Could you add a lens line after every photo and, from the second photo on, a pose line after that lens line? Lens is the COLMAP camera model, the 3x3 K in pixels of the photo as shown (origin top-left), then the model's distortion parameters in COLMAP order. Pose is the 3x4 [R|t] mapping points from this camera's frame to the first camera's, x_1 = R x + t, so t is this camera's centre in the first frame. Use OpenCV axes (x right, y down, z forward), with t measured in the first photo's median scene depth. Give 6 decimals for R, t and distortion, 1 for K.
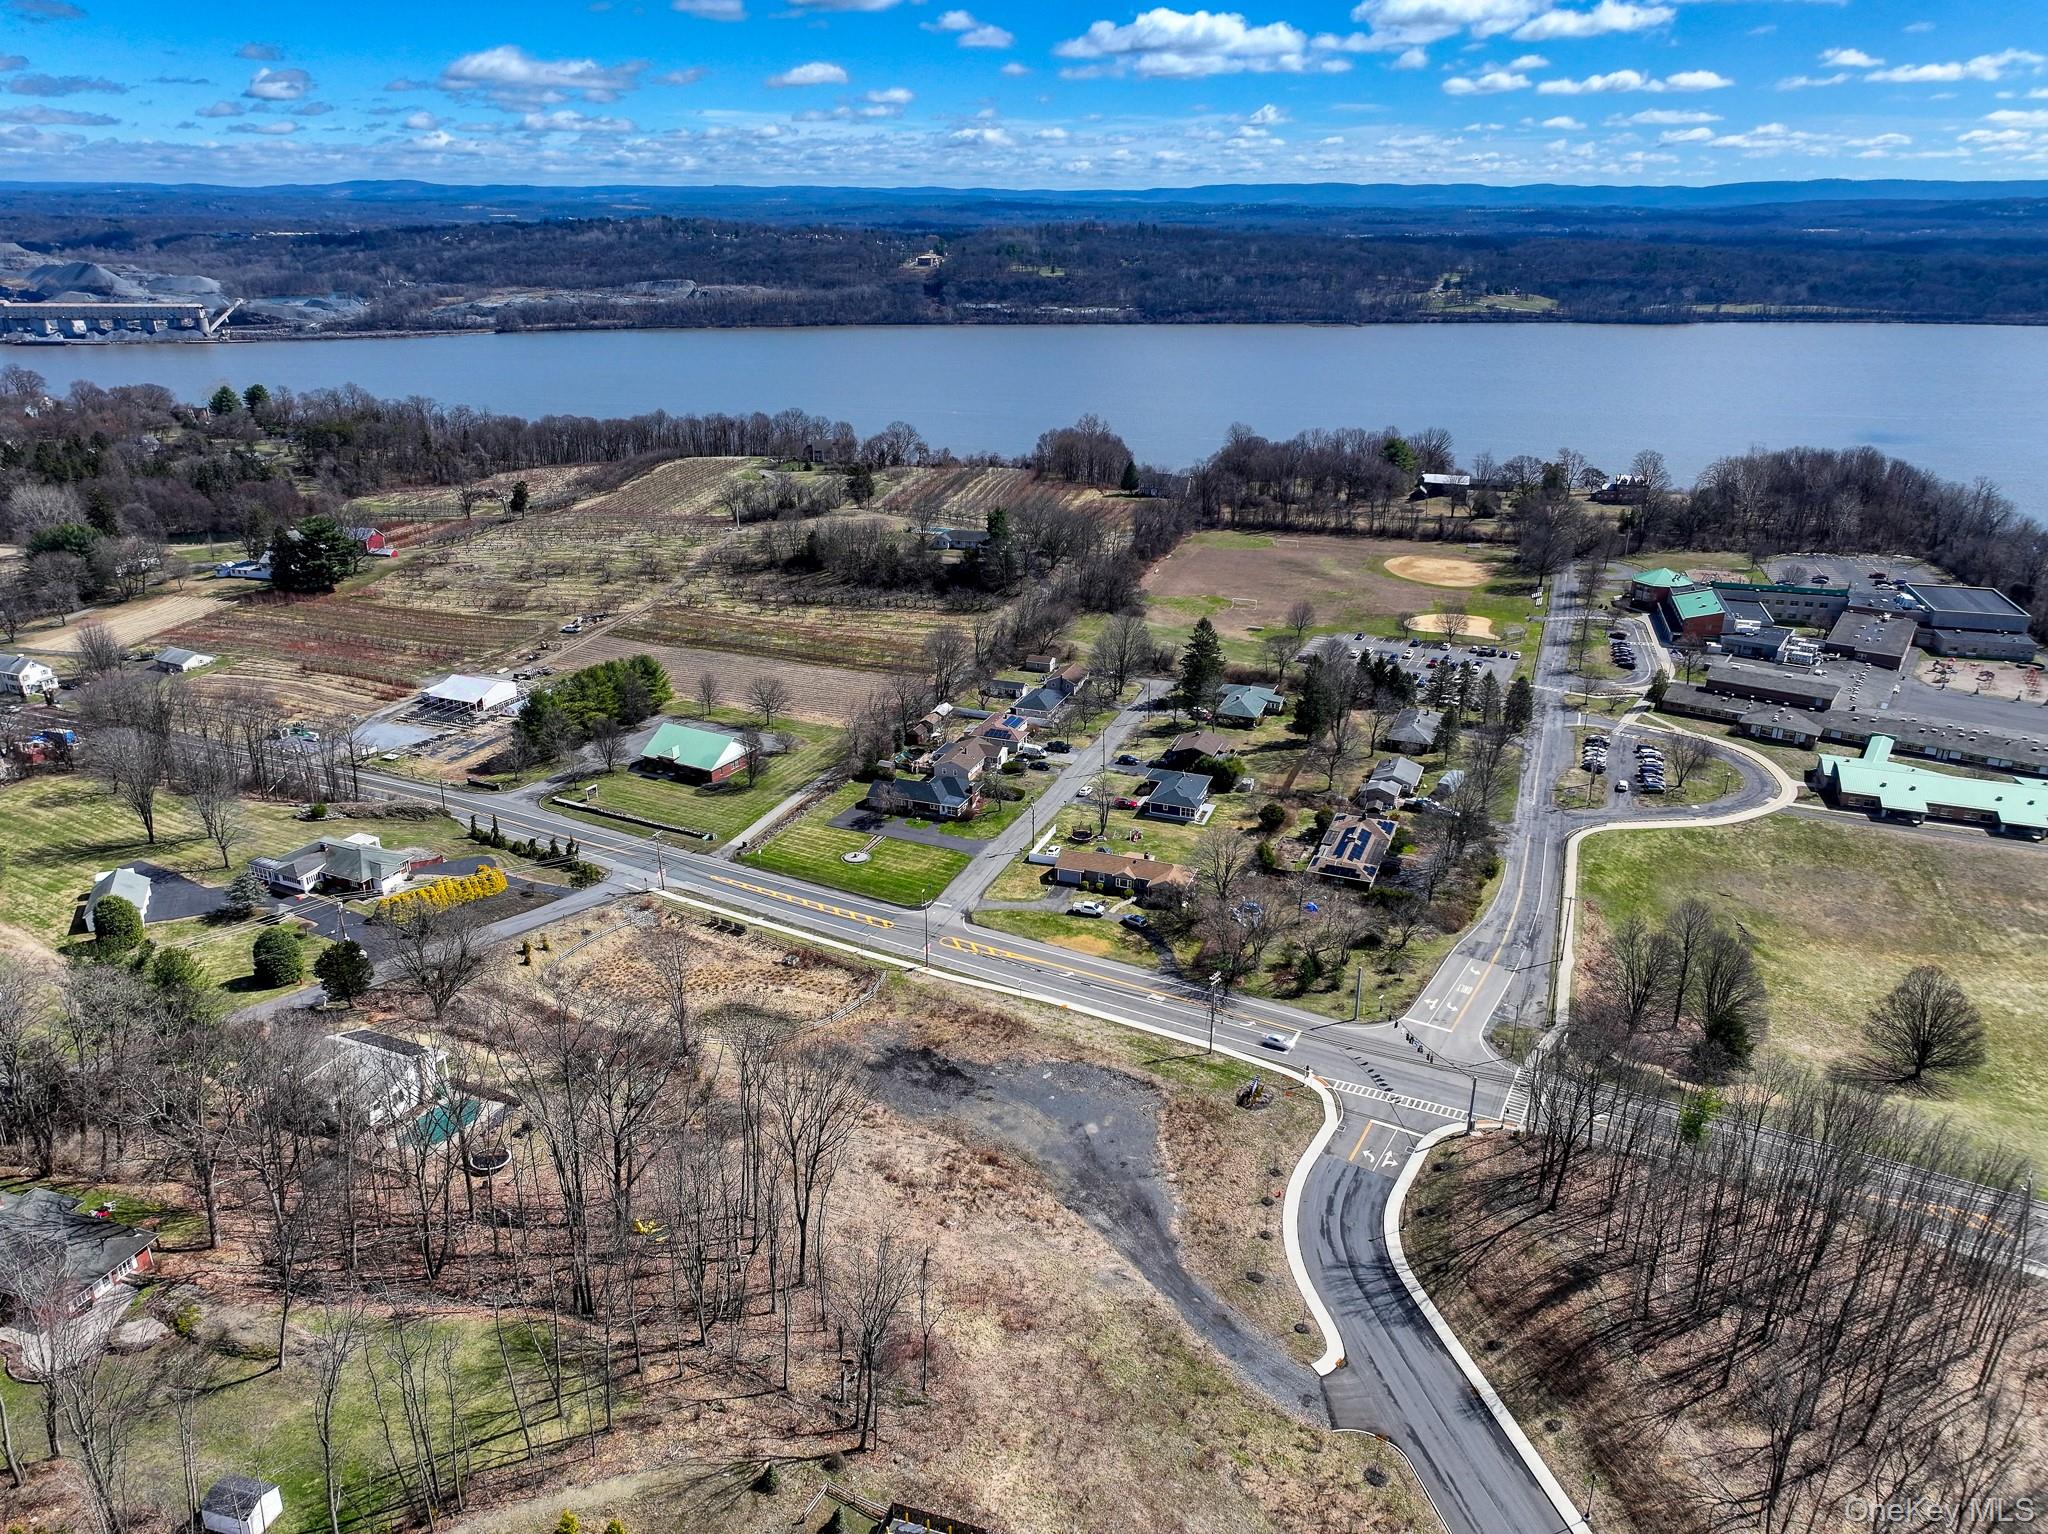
lens RADIAL K [[1435.3, 0, 1024.0], [0, 1435.3, 767.0], [0, 0, 1]] dist [-0.000435, 0.012084]
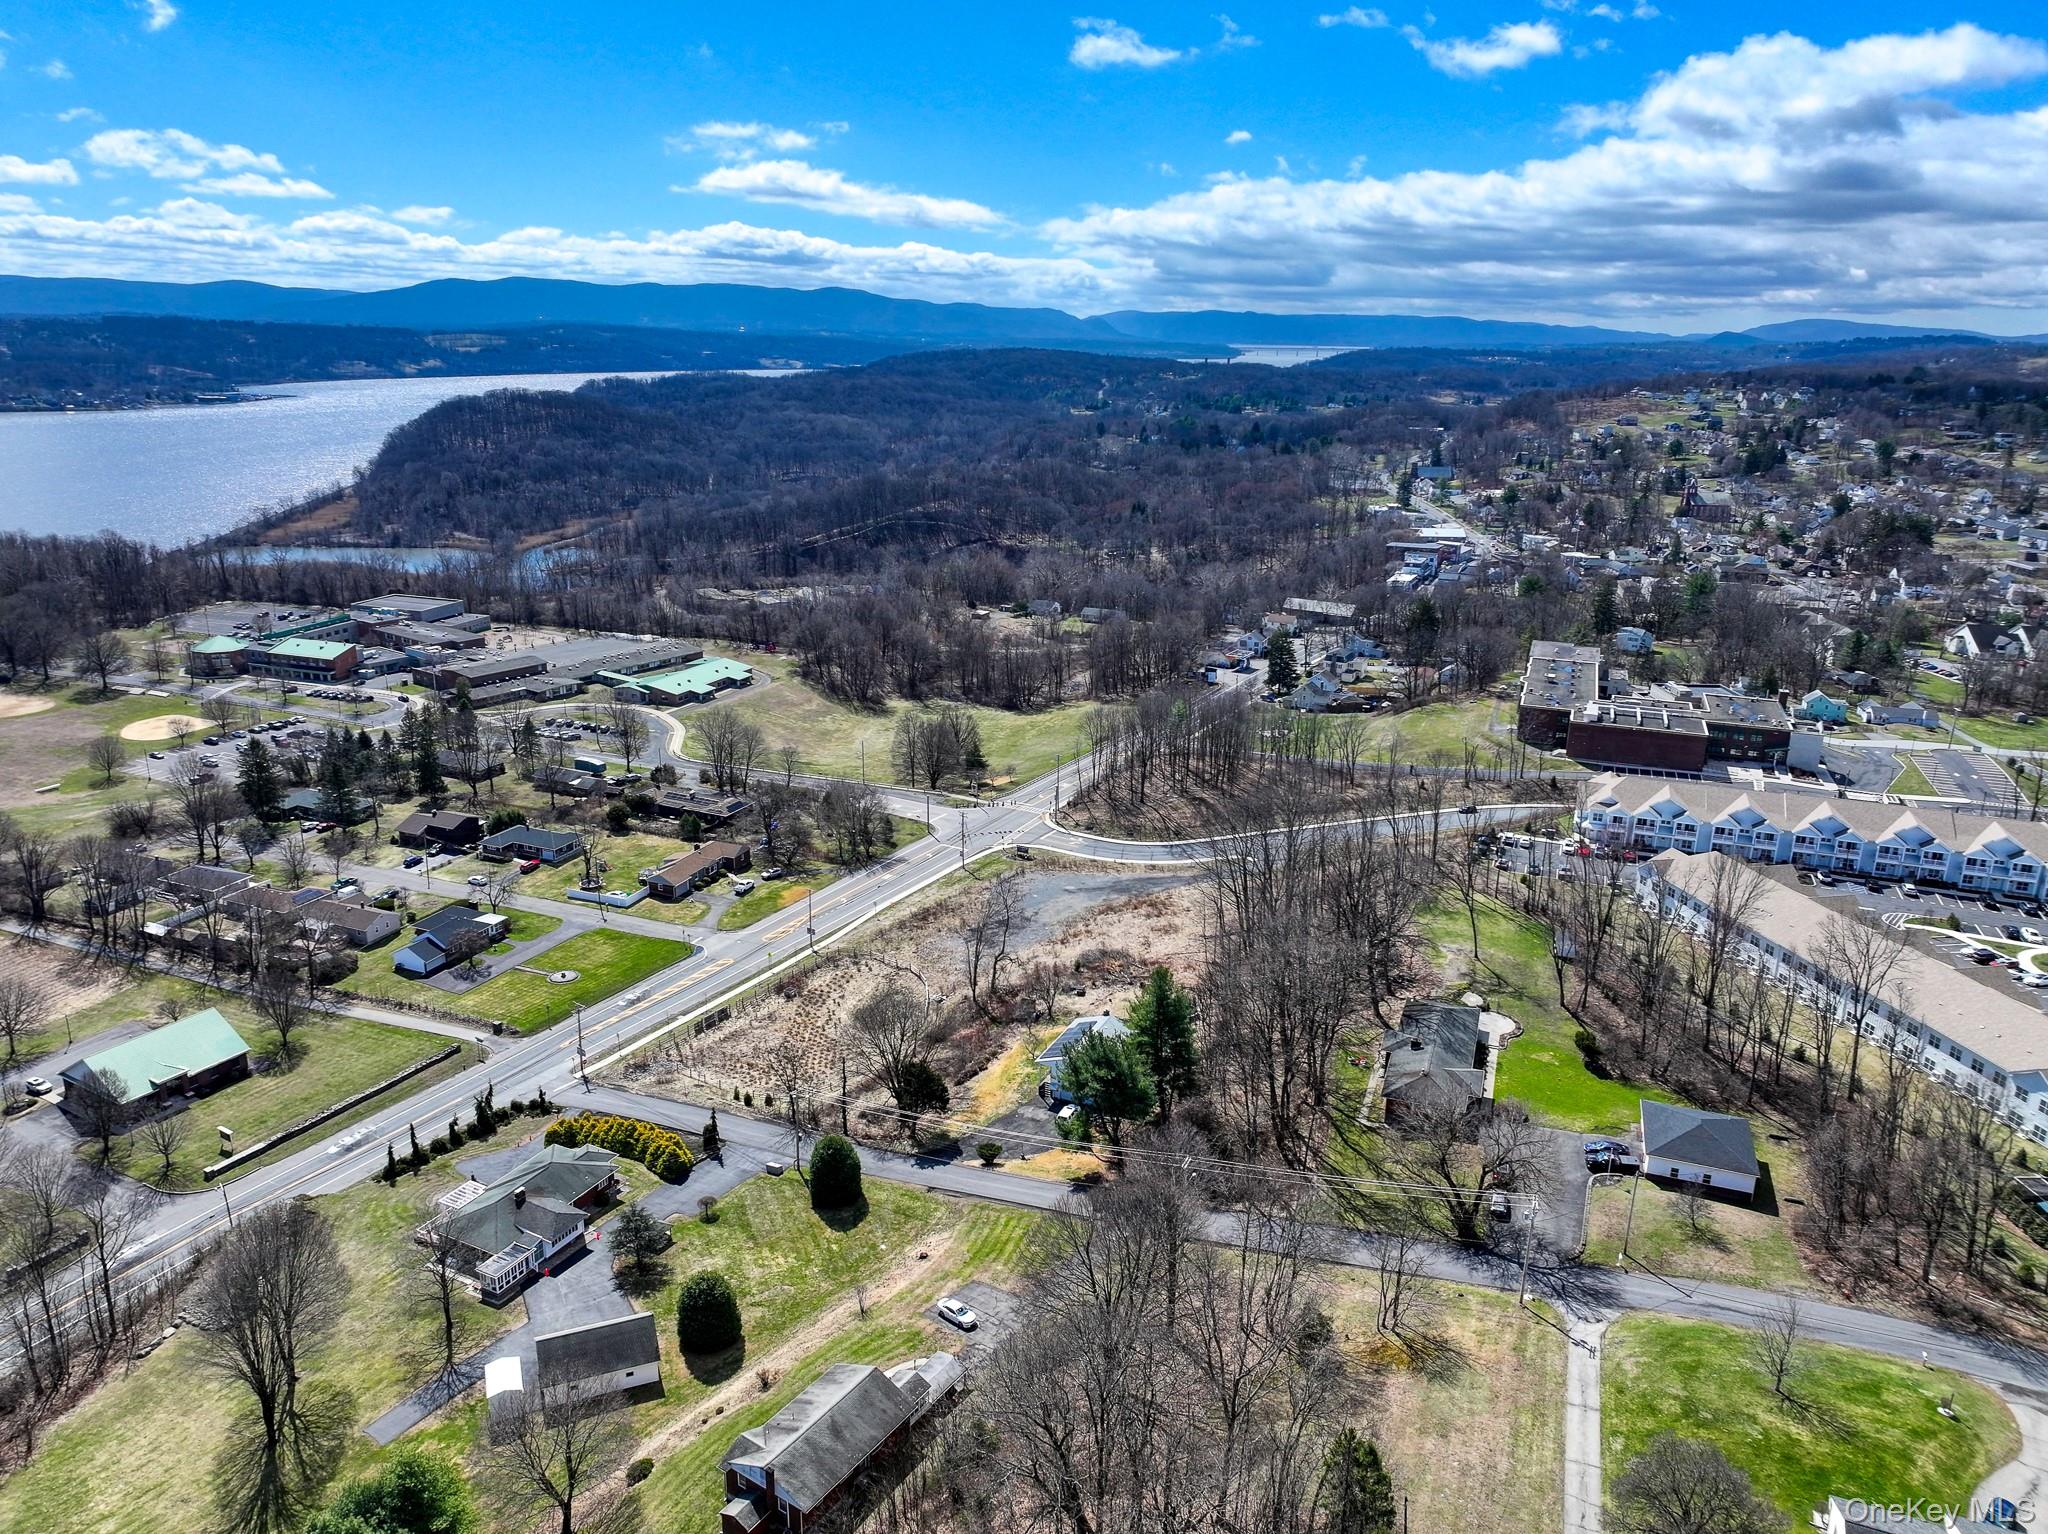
lens RADIAL K [[1438.9, 0, 1024.0], [0, 1438.9, 767.0], [0, 0, 1]] dist [-0.002479, 0.019919]
pose [[0.036604, -0.292709, 0.955501, -0.758152], [0.348903, 0.899716, 0.262254, -0.158786], [-0.936444, 0.323777, 0.135061, 0.426271]]
